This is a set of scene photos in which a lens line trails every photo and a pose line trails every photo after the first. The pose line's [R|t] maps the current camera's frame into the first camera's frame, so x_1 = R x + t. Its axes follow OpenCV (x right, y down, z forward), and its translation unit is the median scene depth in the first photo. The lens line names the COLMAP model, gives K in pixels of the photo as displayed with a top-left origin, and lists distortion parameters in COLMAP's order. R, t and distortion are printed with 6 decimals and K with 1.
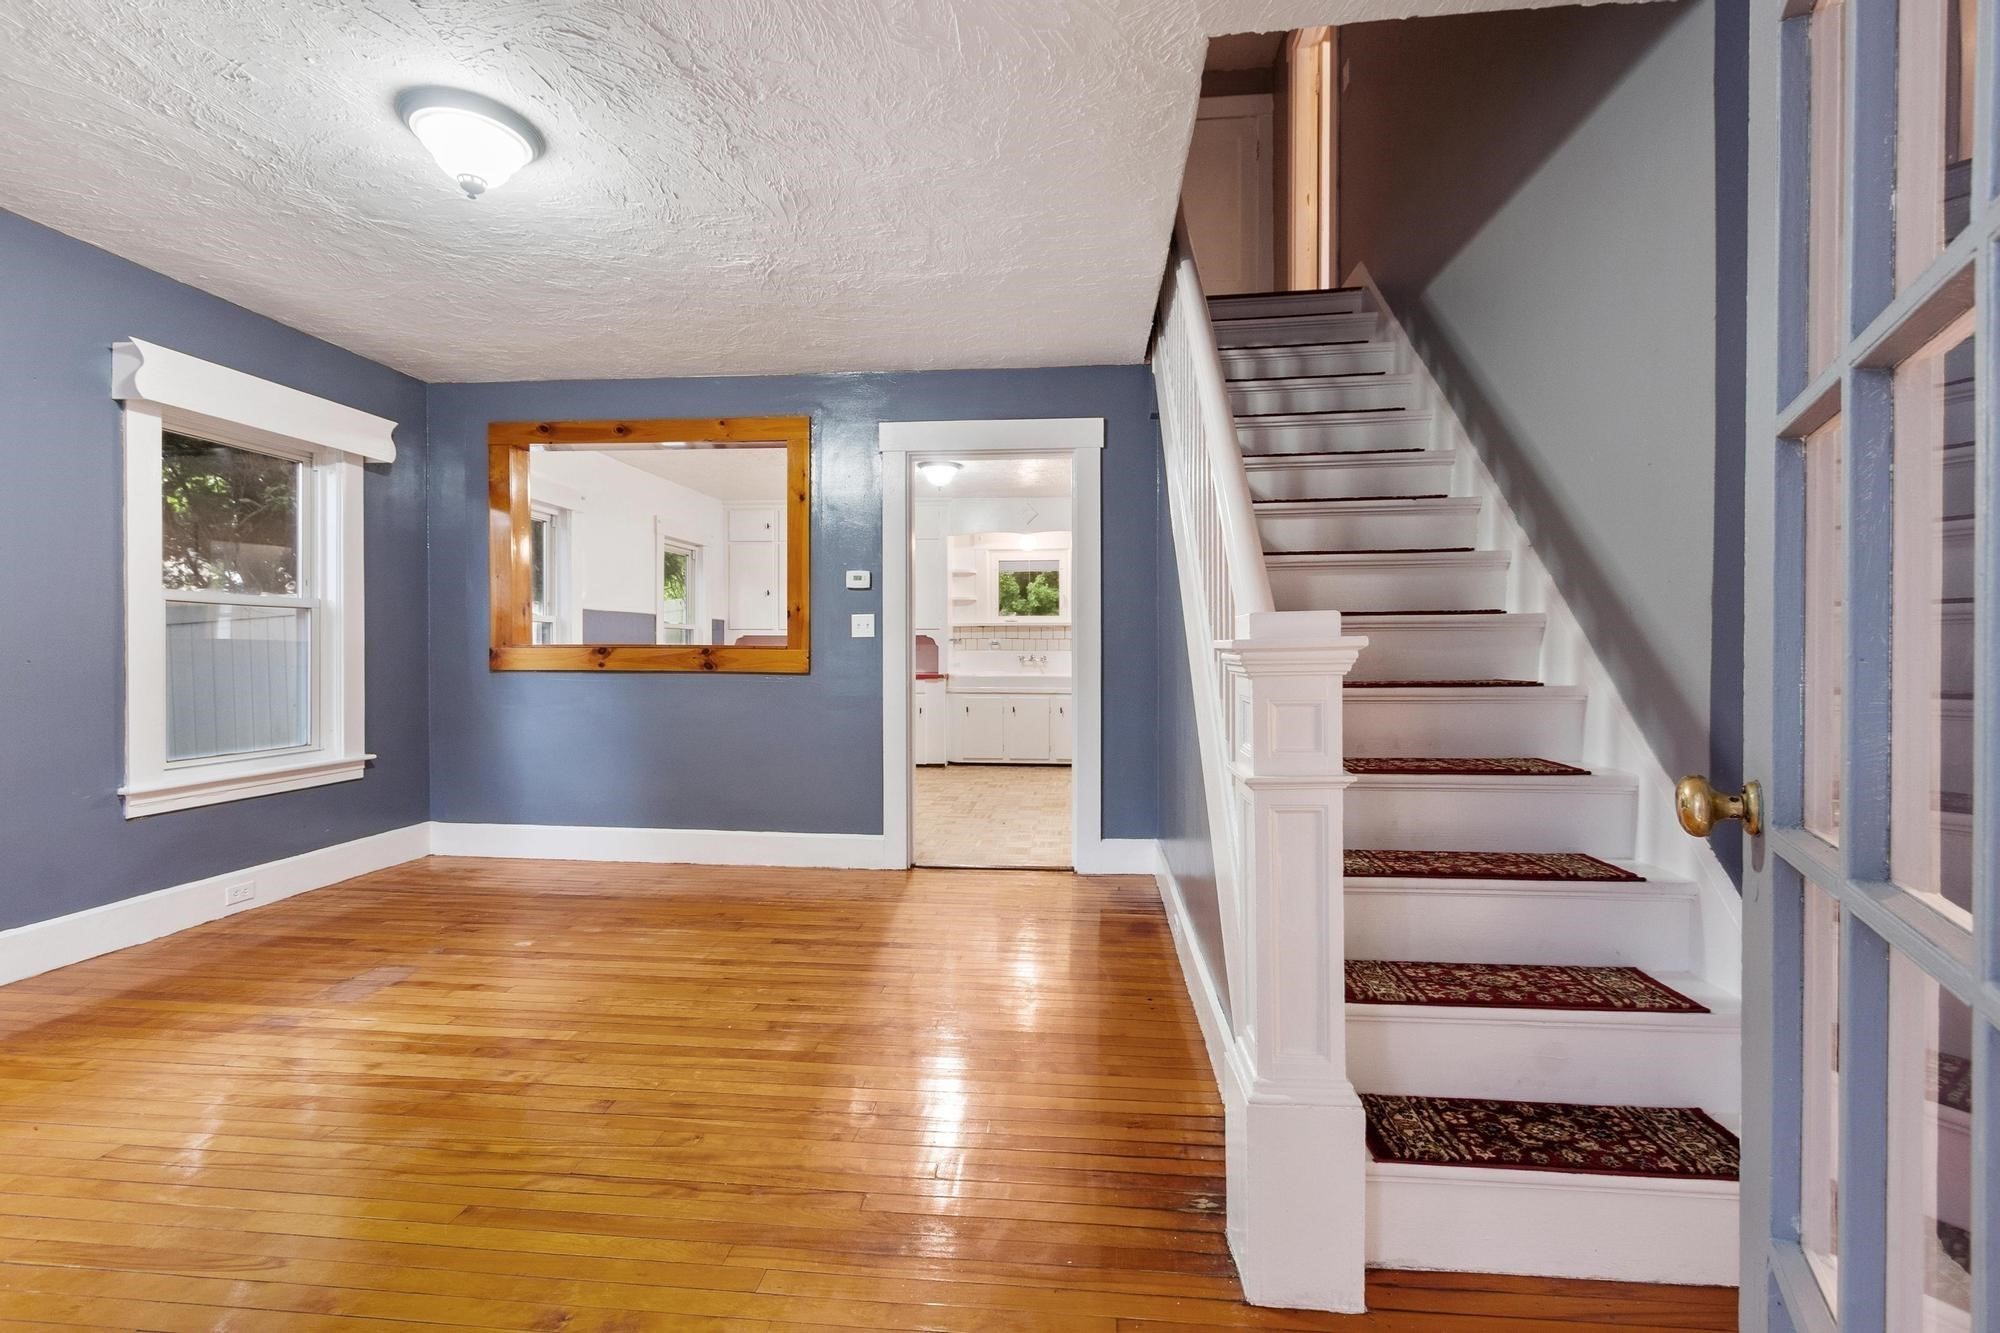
lens RADIAL K [[866.6, 0, 1000.0], [0, 866.6, 661.7], [0, 0, 1]] dist [0.000393, -0.000264]
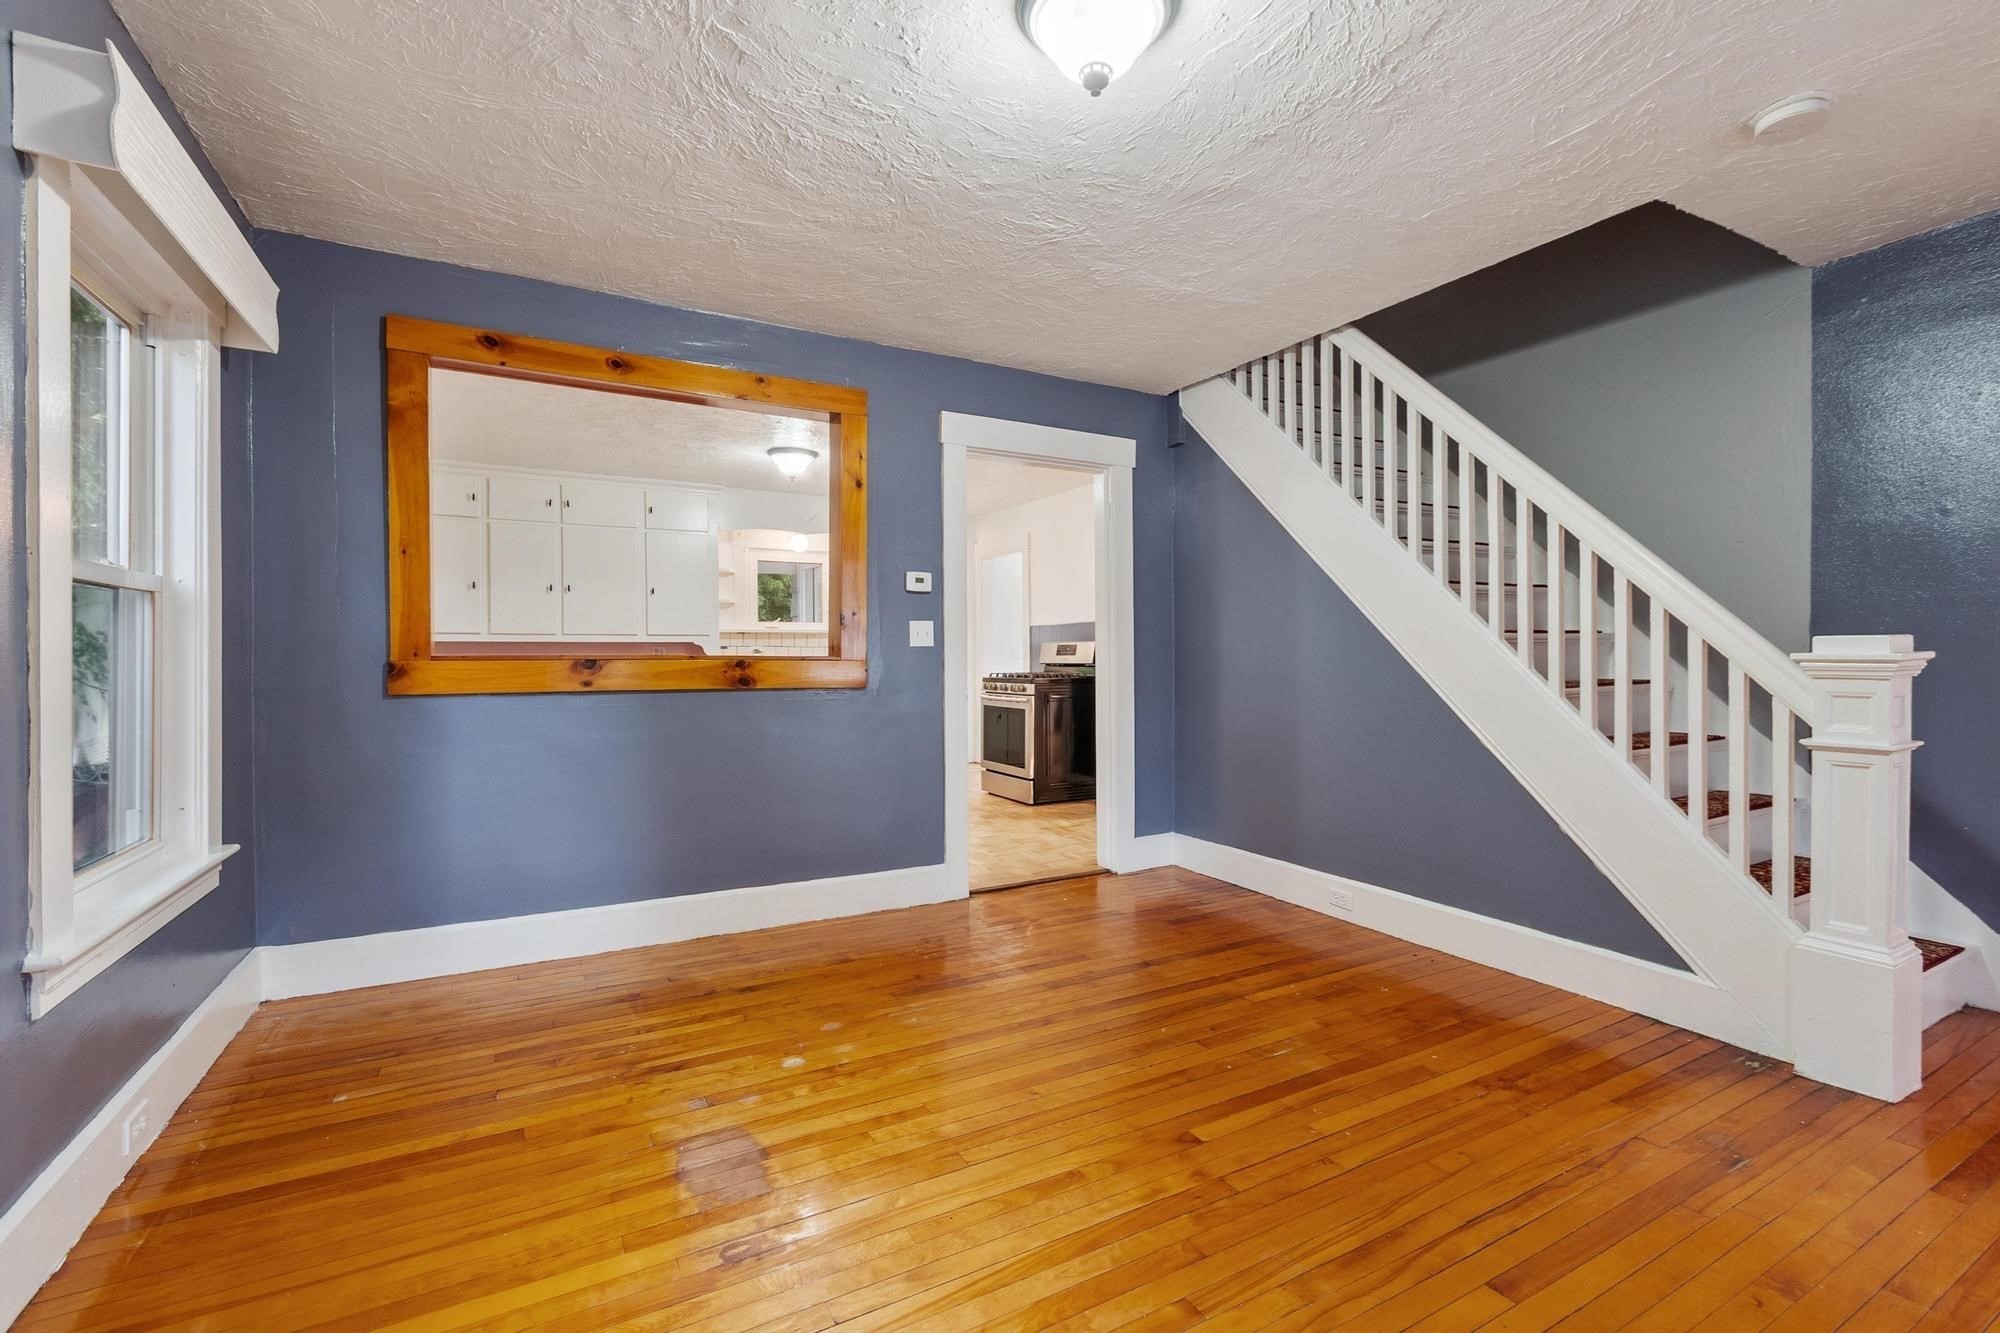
lens RADIAL K [[870.5, 0, 1004.2], [0, 870.5, 664.2], [0, 0, 1]] dist [0.001239, -0.000422]
pose [[0.824489, -0.008442, 0.565815, -0.583795], [0.011329, 0.999935, -0.001589, -0.007338], [-0.565764, 0.007720, 0.824531, 0.203848]]
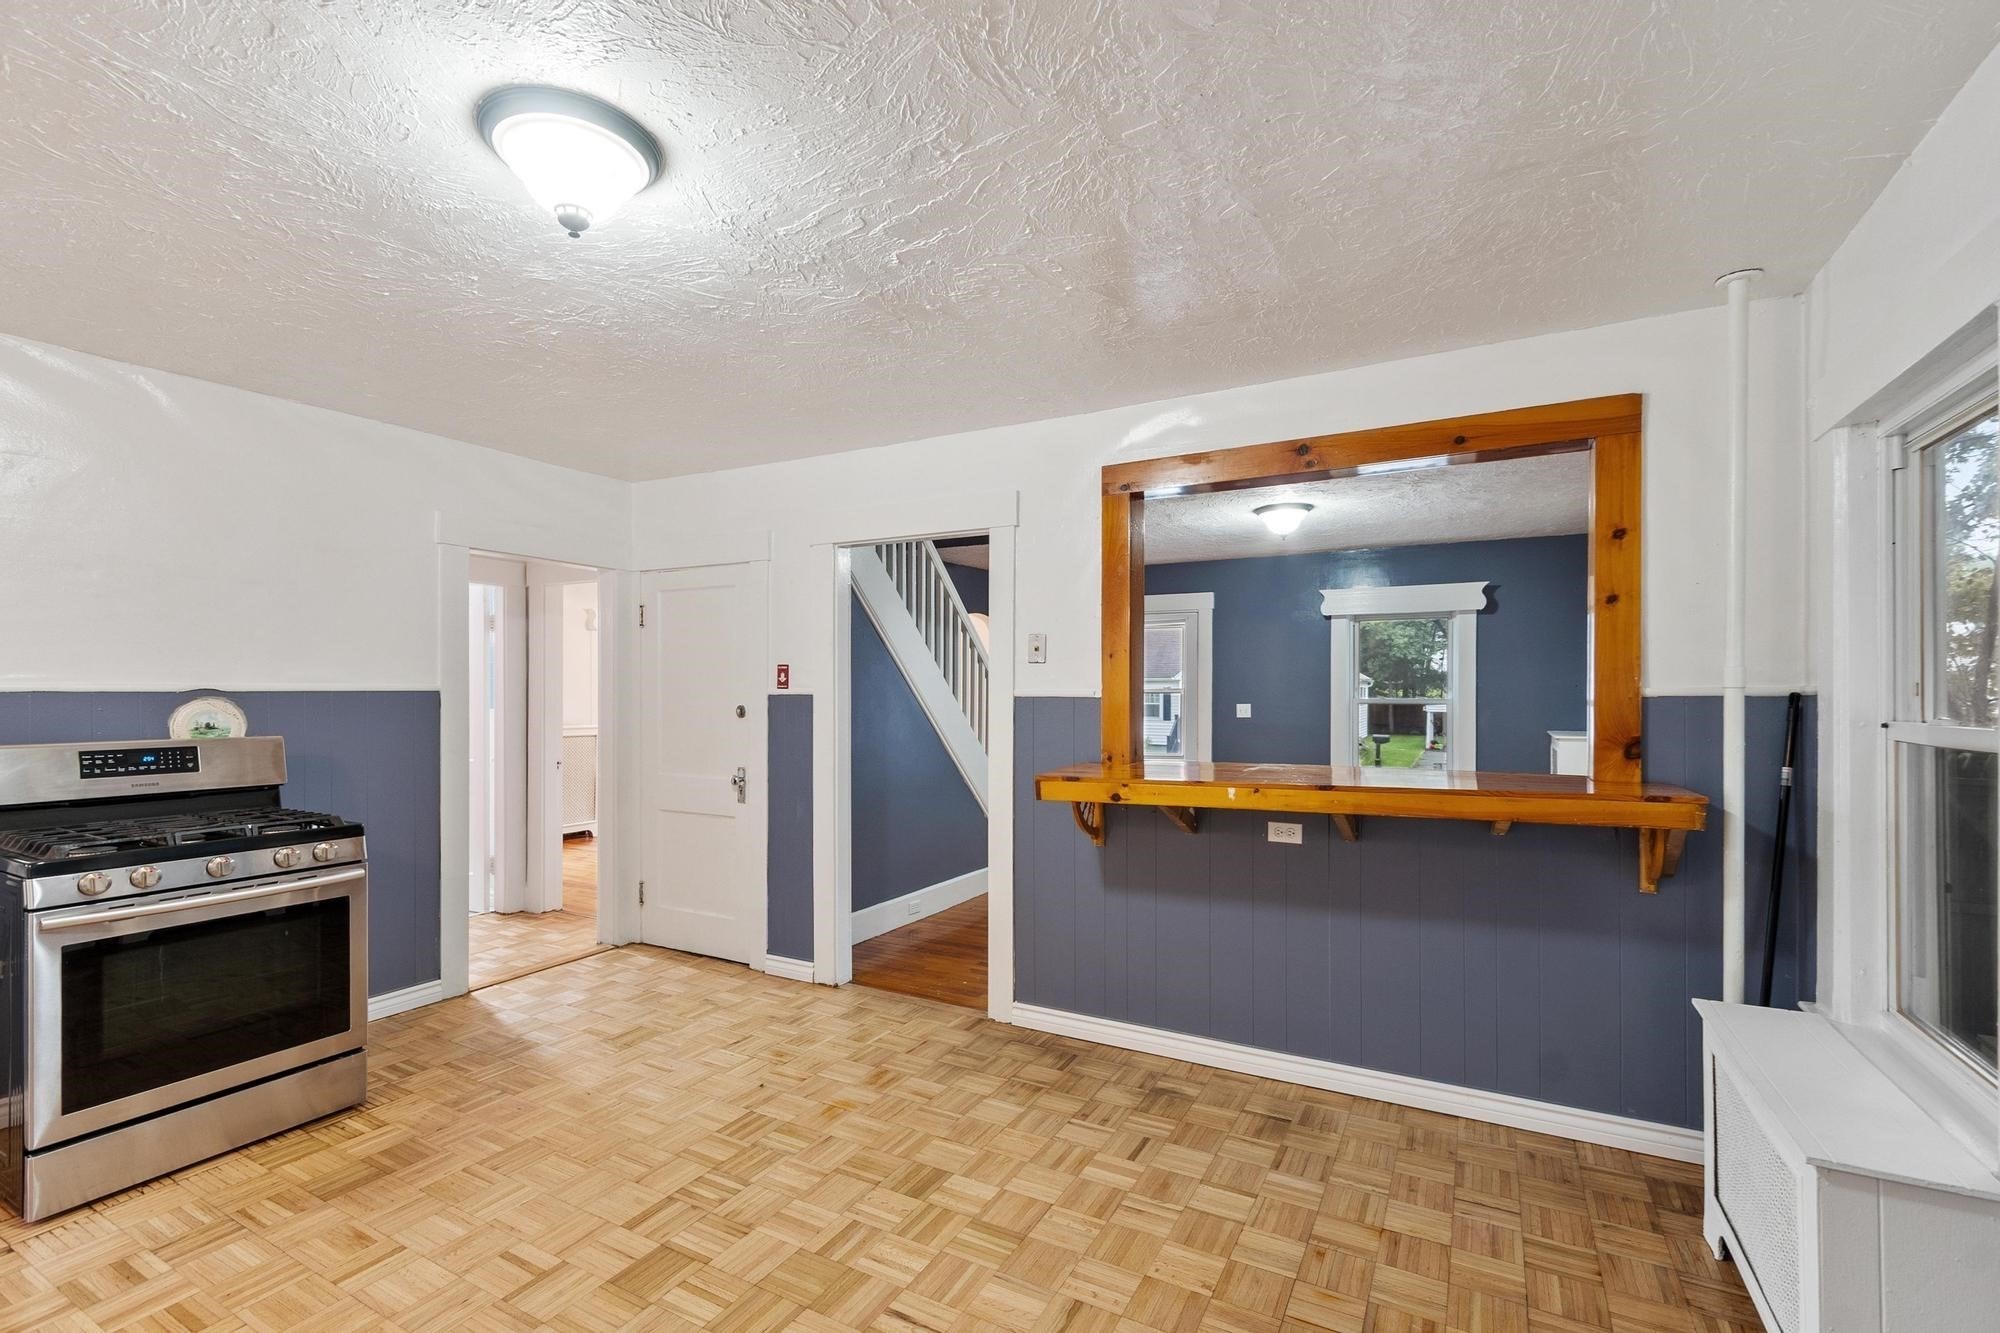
lens RADIAL K [[877.6, 0, 996.1], [0, 877.6, 694.0], [0, 0, 1]] dist [0.003595, -0.000395]
pose [[-0.915531, -0.003010, 0.402236, -0.434910], [0.003552, 0.999872, 0.015569, -0.090116], [-0.402231, 0.015682, -0.915404, 1.756227]]
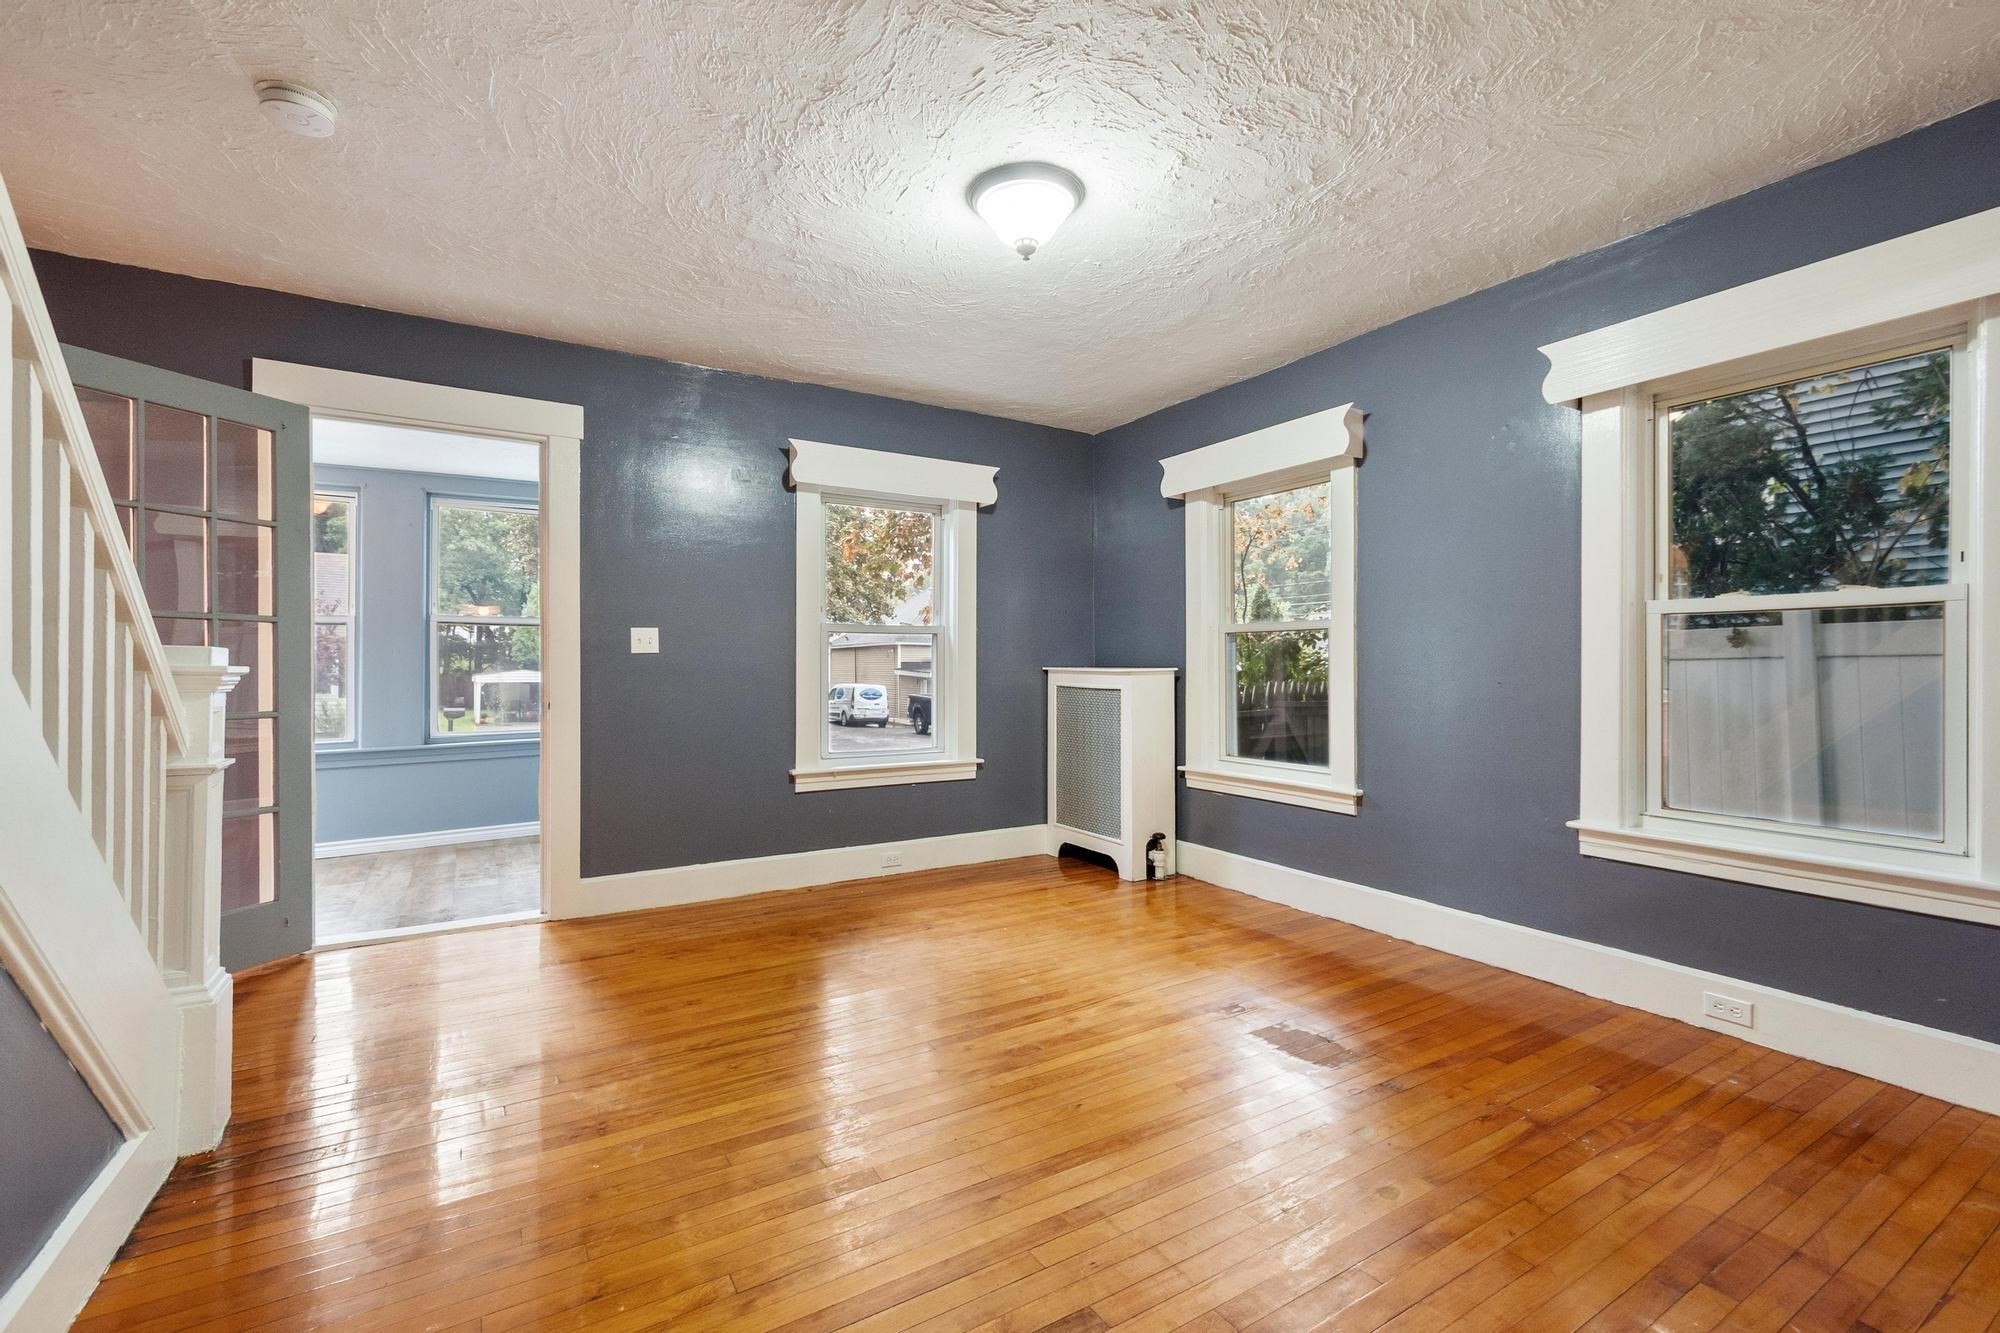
lens RADIAL K [[862.6, 0, 1000.7], [0, 862.6, 669.7], [0, 0, 1]] dist [0.000086, 0.000109]
pose [[-0.803220, -0.001355, -0.595681, 0.033476], [-0.010735, 0.999868, 0.012200, -0.015433], [0.595586, 0.016194, -0.803128, 0.959669]]
